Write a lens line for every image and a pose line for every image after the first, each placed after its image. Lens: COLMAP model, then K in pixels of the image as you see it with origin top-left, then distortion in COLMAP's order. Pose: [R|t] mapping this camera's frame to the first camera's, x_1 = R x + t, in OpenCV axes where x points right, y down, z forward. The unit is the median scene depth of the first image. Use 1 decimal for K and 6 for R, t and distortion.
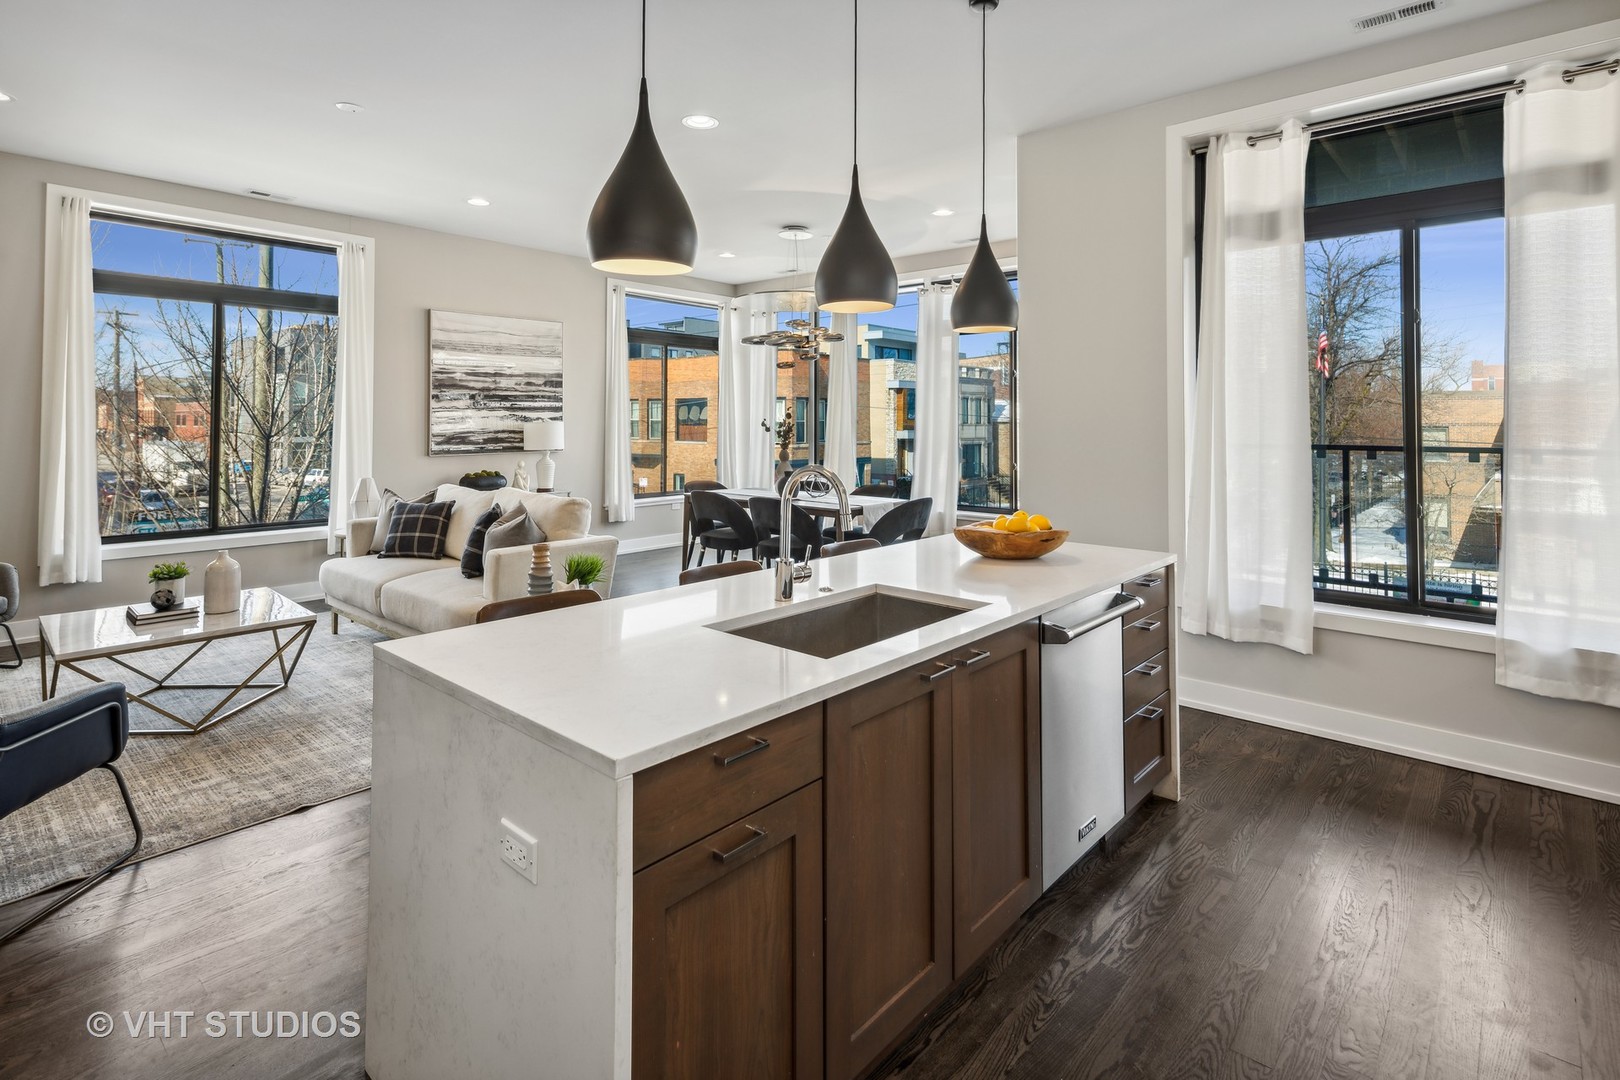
lens RADIAL K [[807.8, 0, 809.5], [0, 807.8, 415.4], [0, 0, 1]] dist [0.020481, -0.000619]
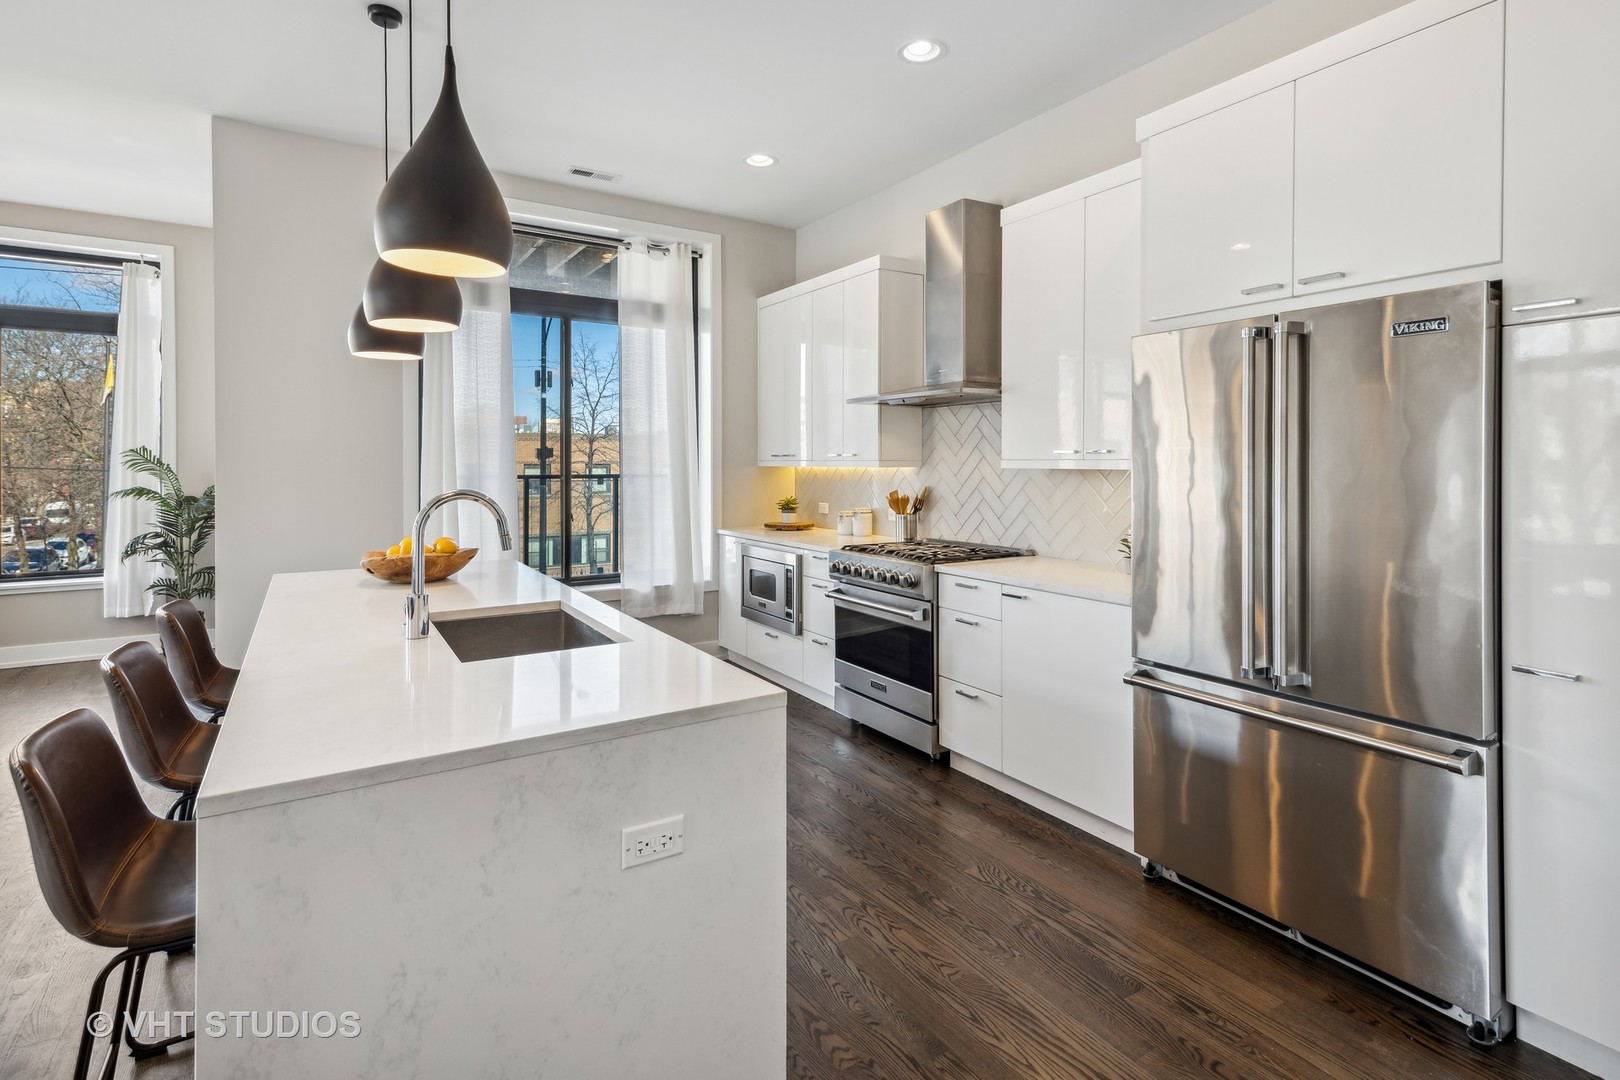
lens RADIAL K [[800.8, 0, 809.4], [0, 800.8, 470.8], [0, 0, 1]] dist [0.020404, -0.001079]
pose [[0.292663, -0.004095, 0.956207, -0.235975], [-0.014443, 0.999858, 0.008702, 0.007112], [-0.956106, -0.016358, 0.292562, 0.093960]]
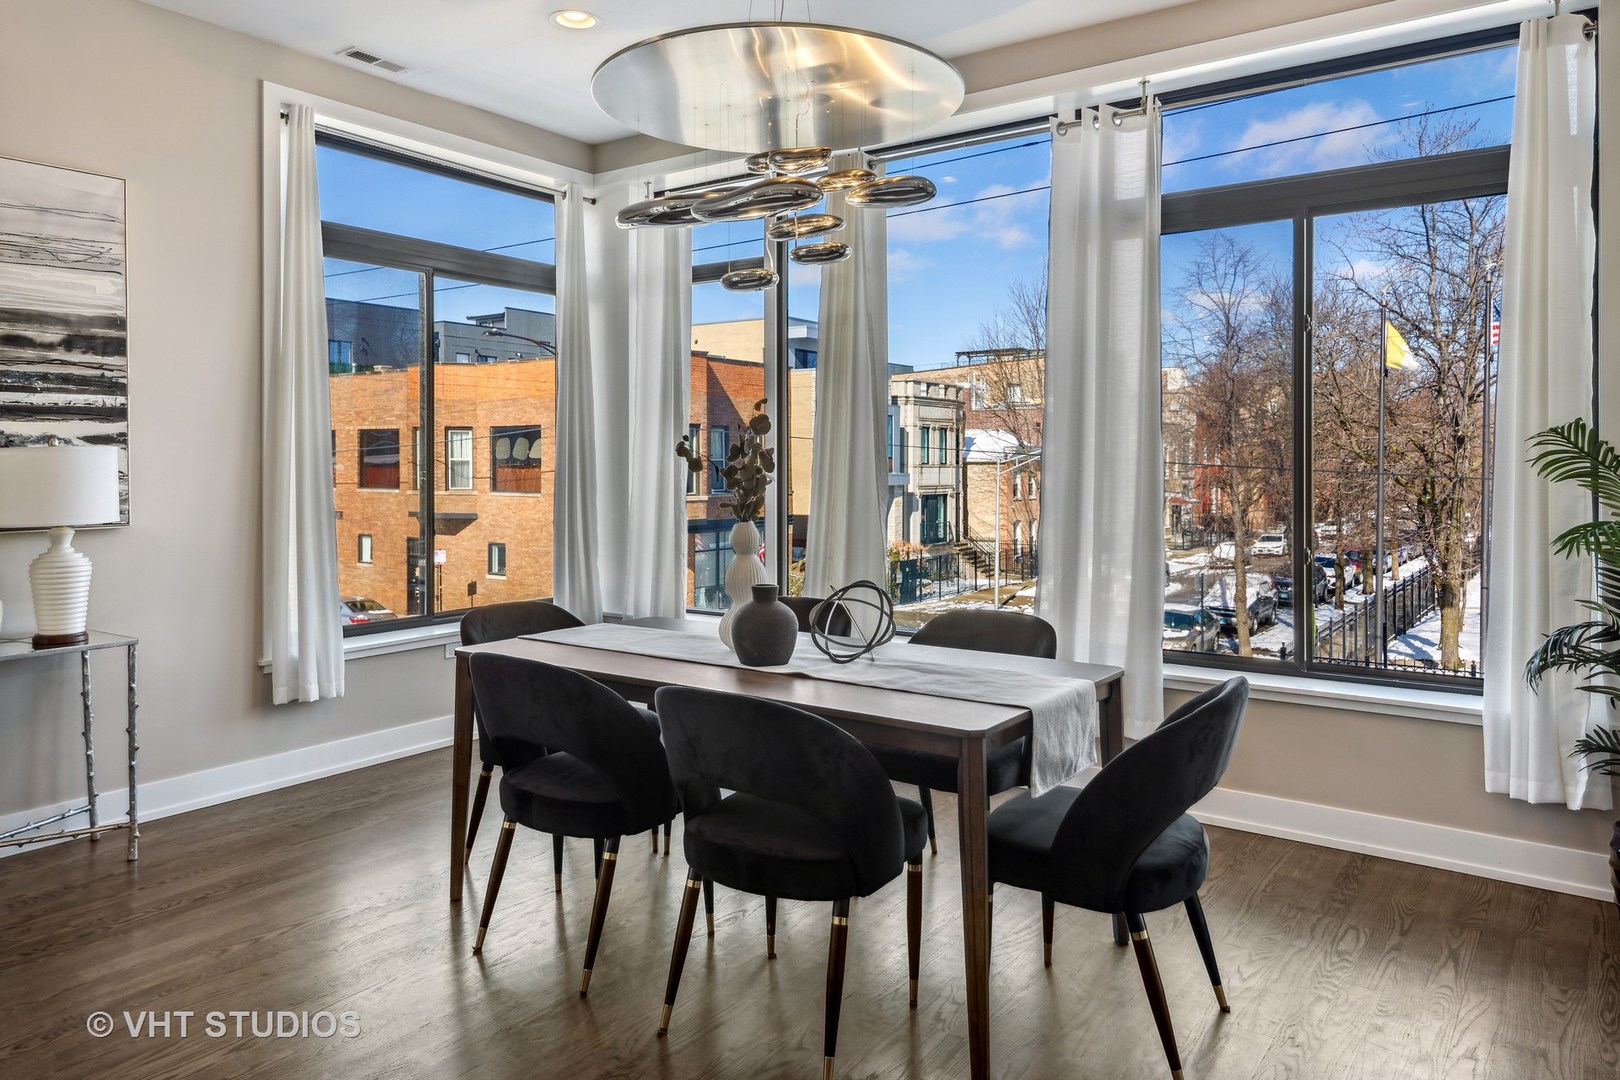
lens RADIAL K [[1129.0, 0, 811.3], [0, 1129.0, 465.2], [0, 0, 1]] dist [0.022406, -0.005304]
pose [[0.994228, -0.003447, 0.107228, -0.051978], [0.002427, 0.999951, 0.009637, 0.012285], [-0.107256, -0.009321, 0.994188, 0.476235]]
